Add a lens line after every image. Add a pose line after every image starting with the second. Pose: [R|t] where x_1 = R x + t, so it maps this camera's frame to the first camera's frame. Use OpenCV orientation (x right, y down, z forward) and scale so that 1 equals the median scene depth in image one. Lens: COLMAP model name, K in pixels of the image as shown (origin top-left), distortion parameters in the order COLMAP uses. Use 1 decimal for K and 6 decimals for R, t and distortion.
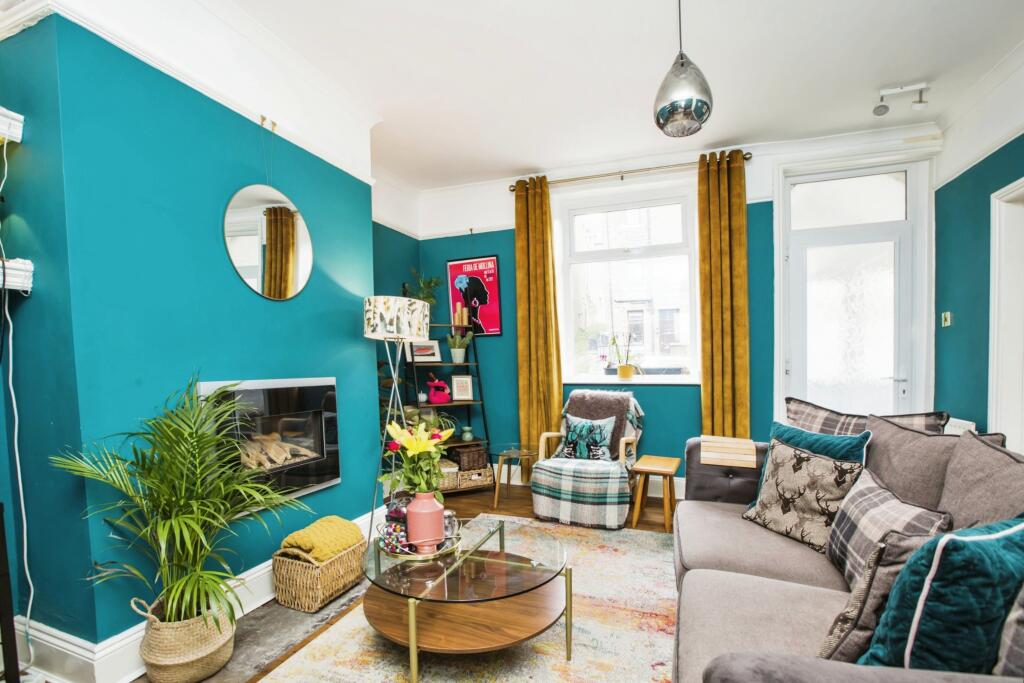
lens RADIAL K [[477.6, 0, 513.6], [0, 477.6, 380.4], [0, 0, 1]] dist [-0.003437, 0.000858]
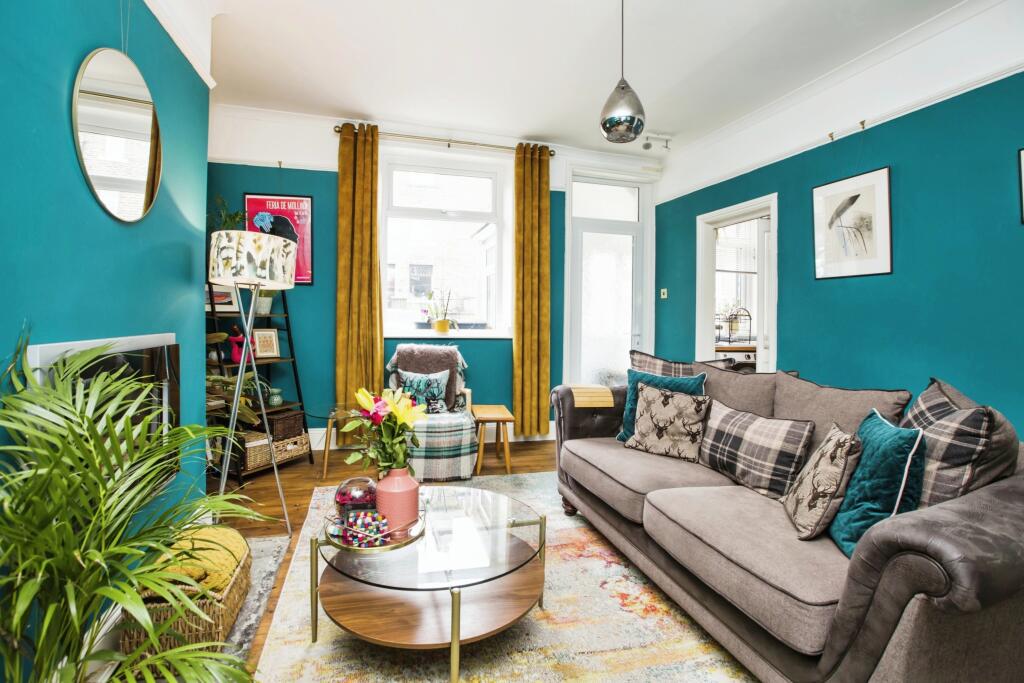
lens RADIAL K [[466.7, 0, 512.8], [0, 466.7, 308.7], [0, 0, 1]] dist [-0.058674, 0.019156]
pose [[0.822908, 0.031028, 0.567327, -0.255742], [-0.003383, 0.998758, -0.049717, -0.007676], [-0.568165, 0.038994, 0.821990, 0.085767]]
